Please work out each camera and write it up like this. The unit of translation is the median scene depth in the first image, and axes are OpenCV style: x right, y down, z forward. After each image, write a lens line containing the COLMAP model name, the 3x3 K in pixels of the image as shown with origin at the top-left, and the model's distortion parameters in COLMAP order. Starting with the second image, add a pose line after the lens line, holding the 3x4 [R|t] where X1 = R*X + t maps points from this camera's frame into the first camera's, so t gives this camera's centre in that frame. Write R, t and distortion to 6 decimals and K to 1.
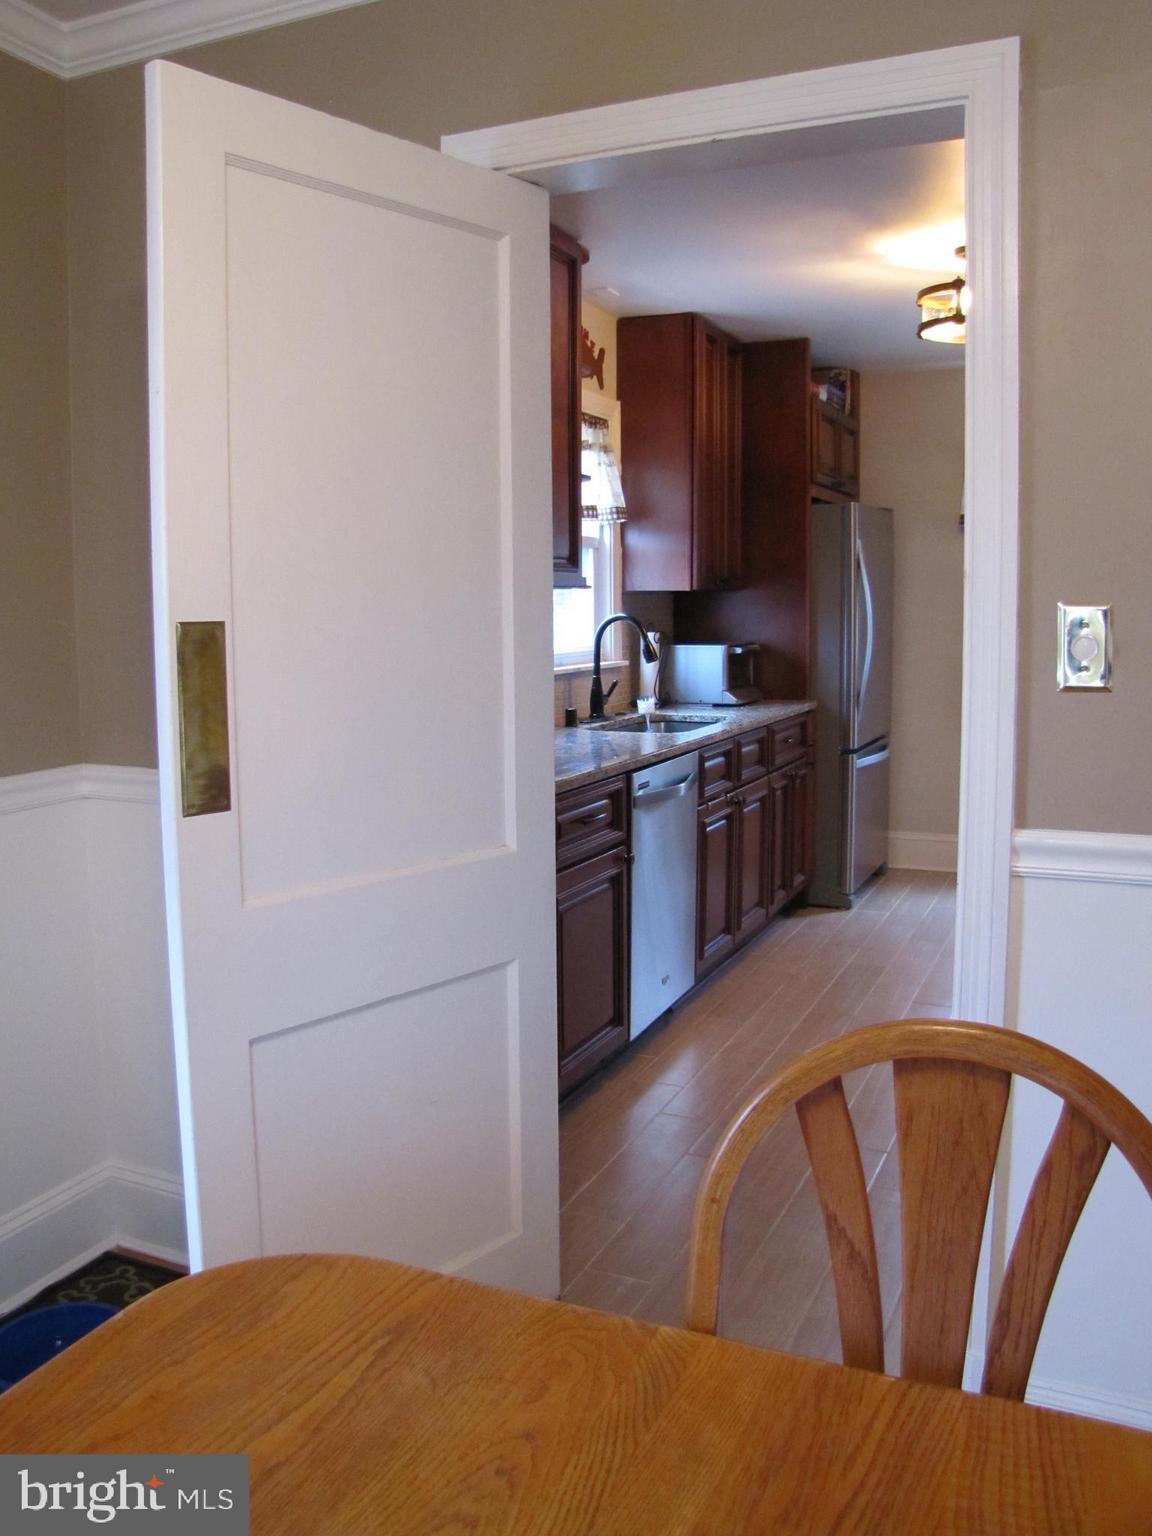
lens RADIAL K [[1281.4, 0, 575.4], [0, 1281.4, 764.9], [0, 0, 1]] dist [-0.183167, 0.154186]
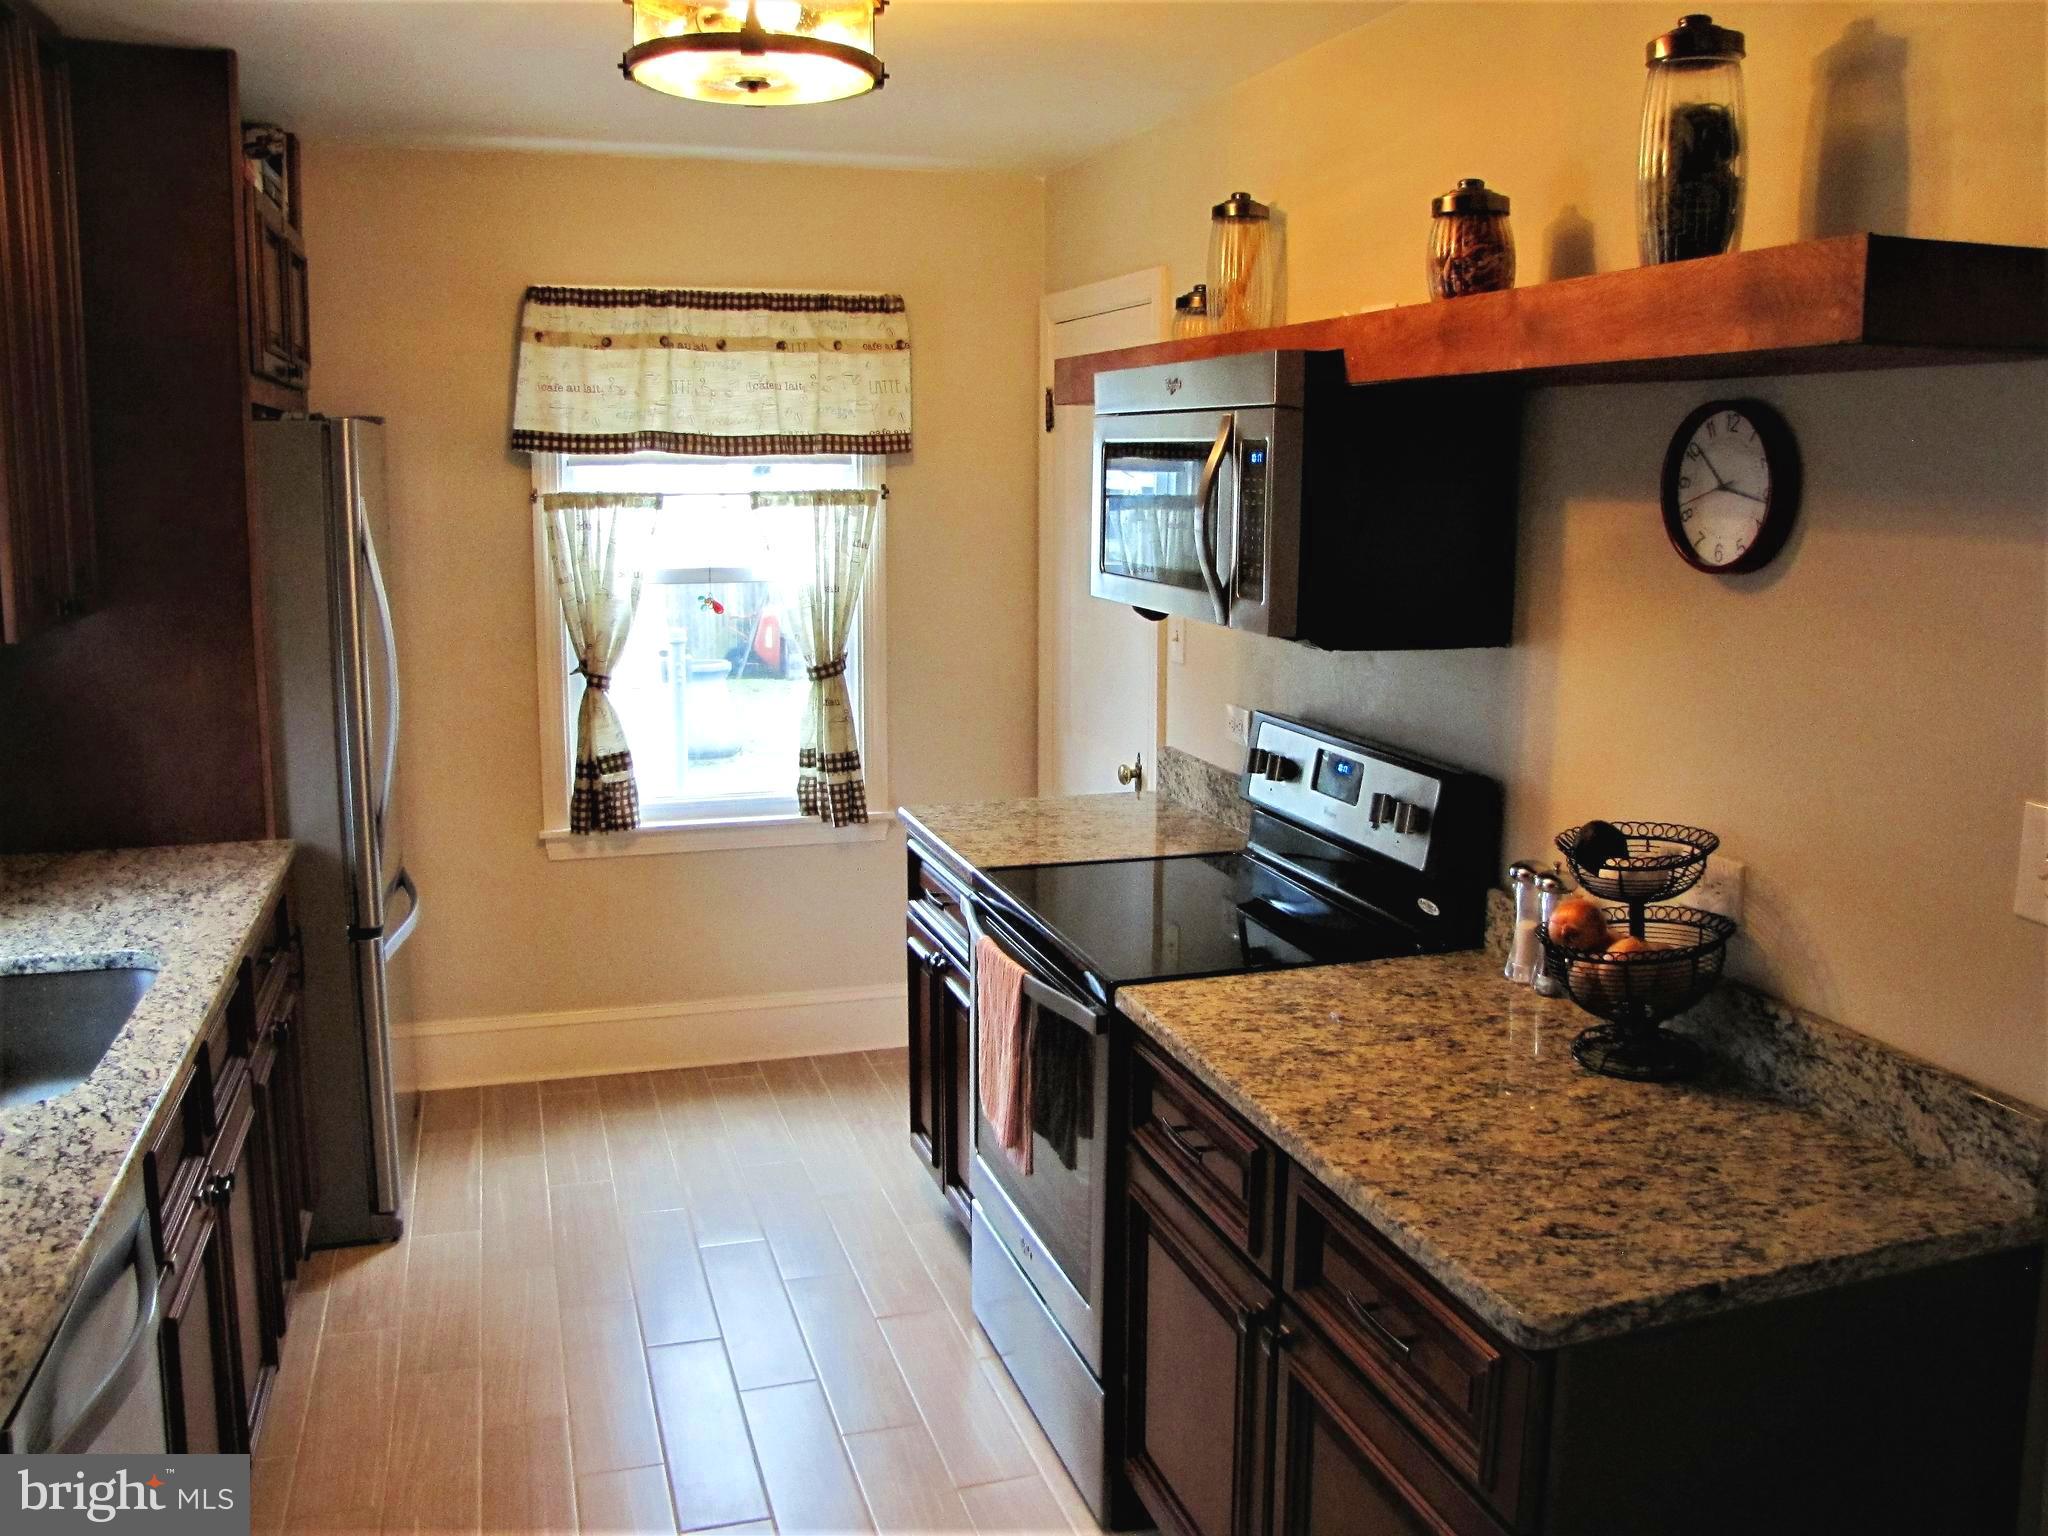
lens RADIAL K [[1708.5, 0, 1074.4], [0, 1708.5, 732.0], [0, 0, 1]] dist [-0.183167, 0.154186]
pose [[0.730555, -0.087550, 0.677218, -0.010522], [0.070103, 0.996123, 0.053154, -0.104836], [-0.679246, 0.008643, 0.733860, 0.361589]]
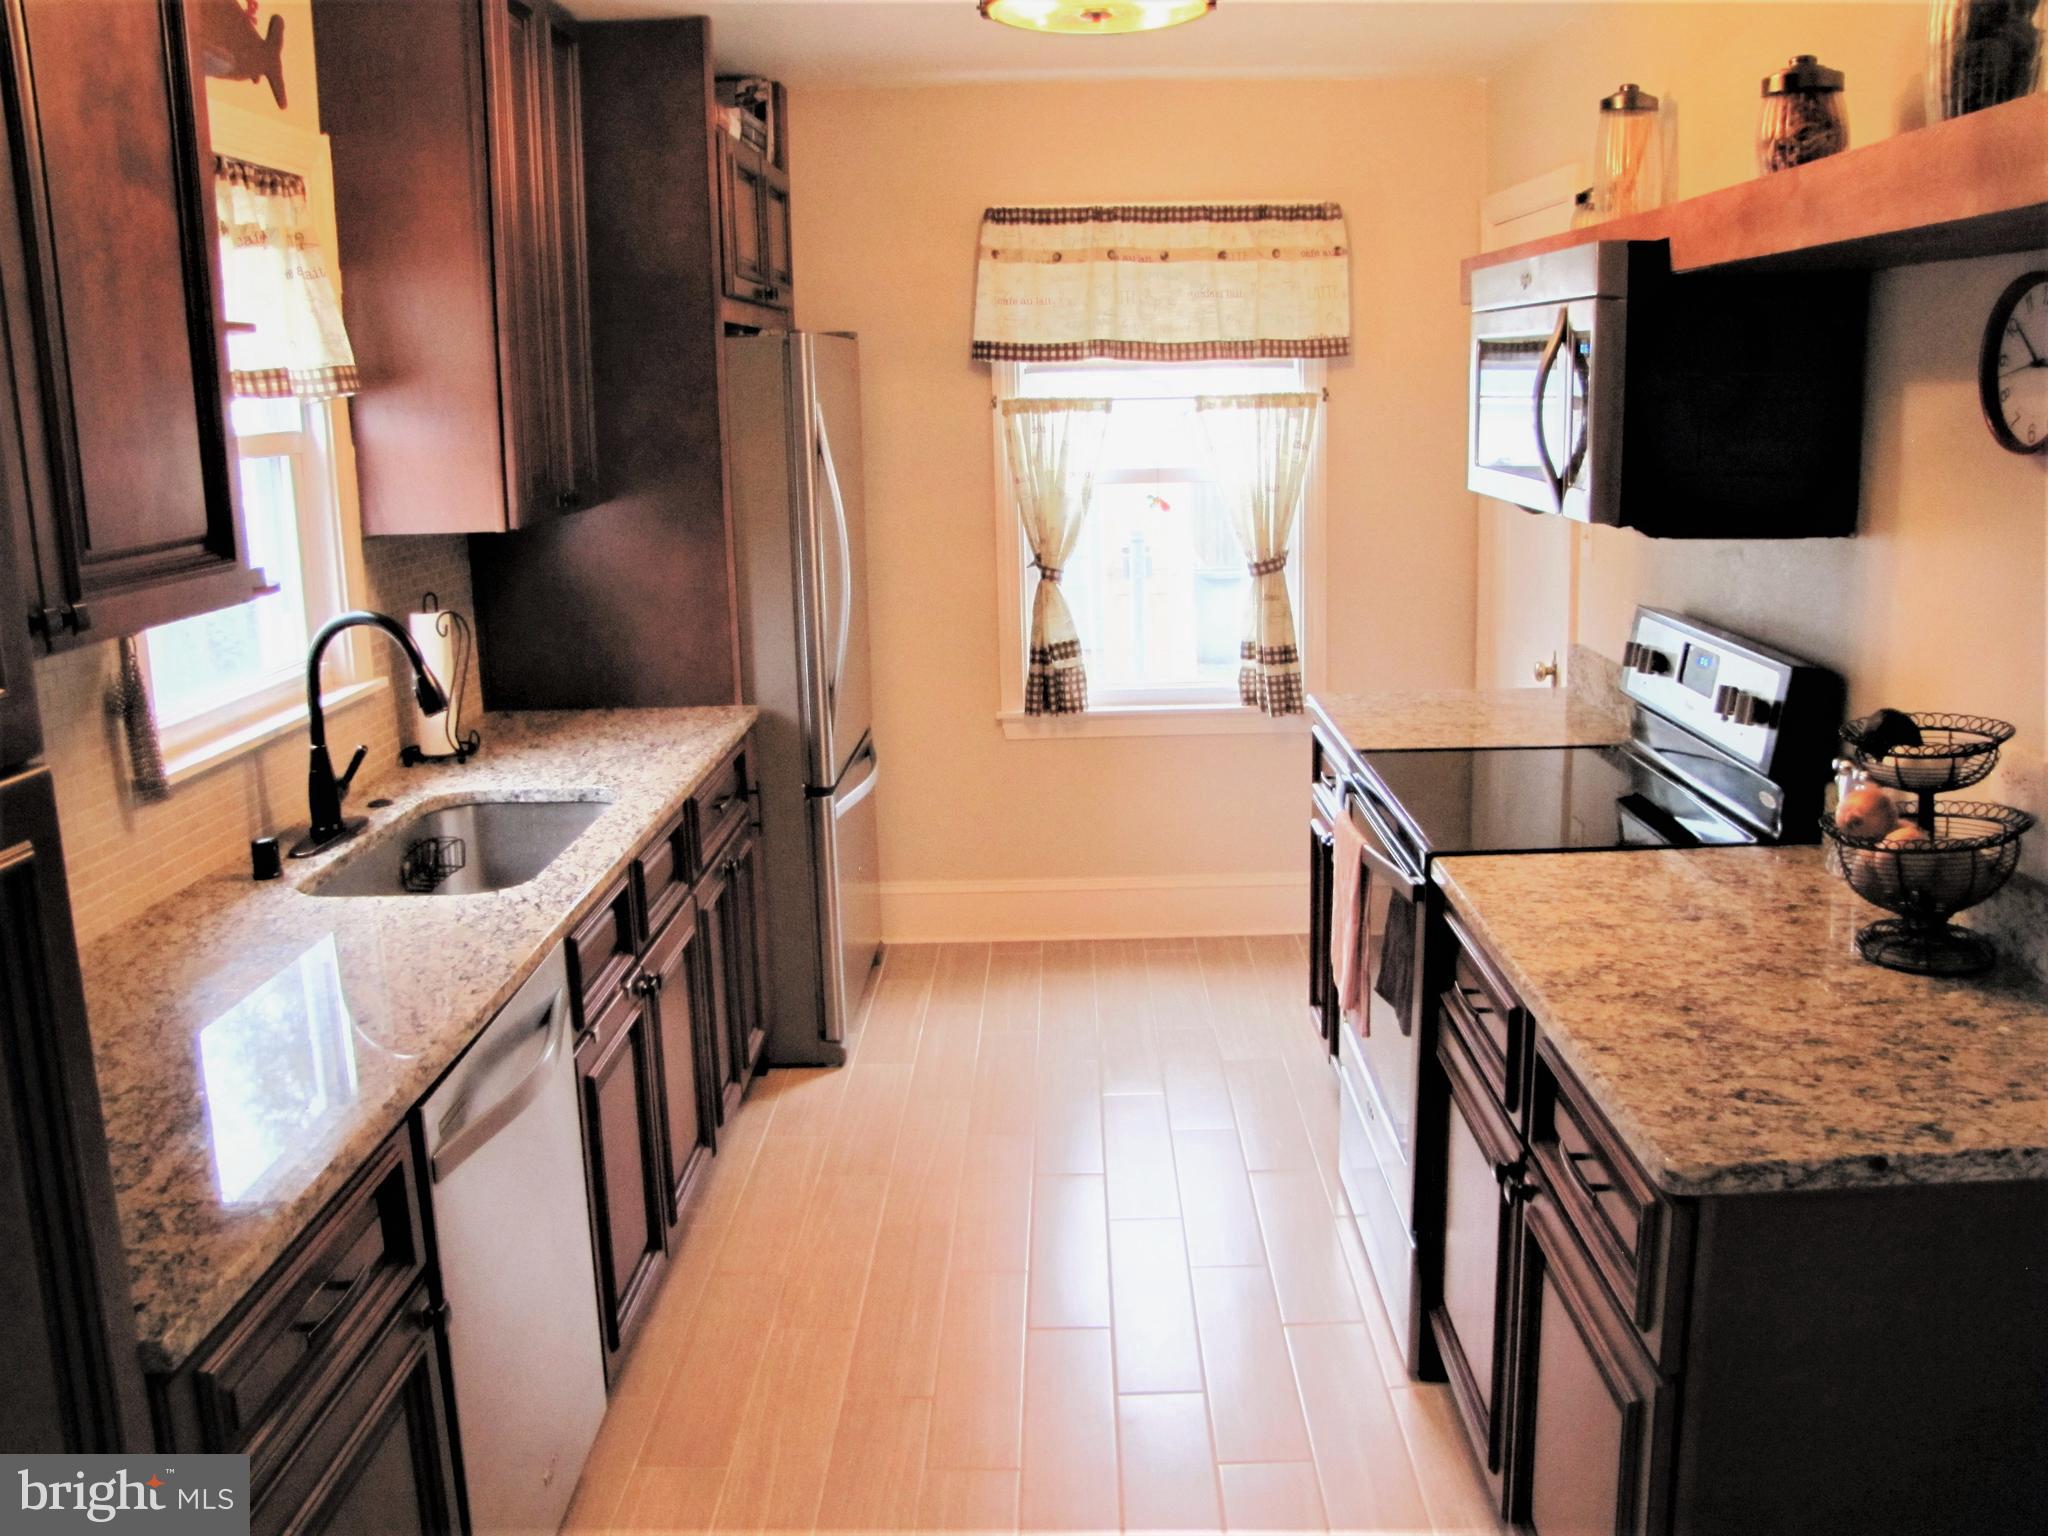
lens RADIAL K [[1708.5, 0, 1086.9], [0, 1708.5, 726.7], [0, 0, 1]] dist [-0.183167, 0.154186]
pose [[0.906881, -0.090041, 0.411655, 0.020395], [0.062876, 0.994882, 0.079093, -0.091668], [-0.416670, -0.045845, 0.907901, 0.296838]]
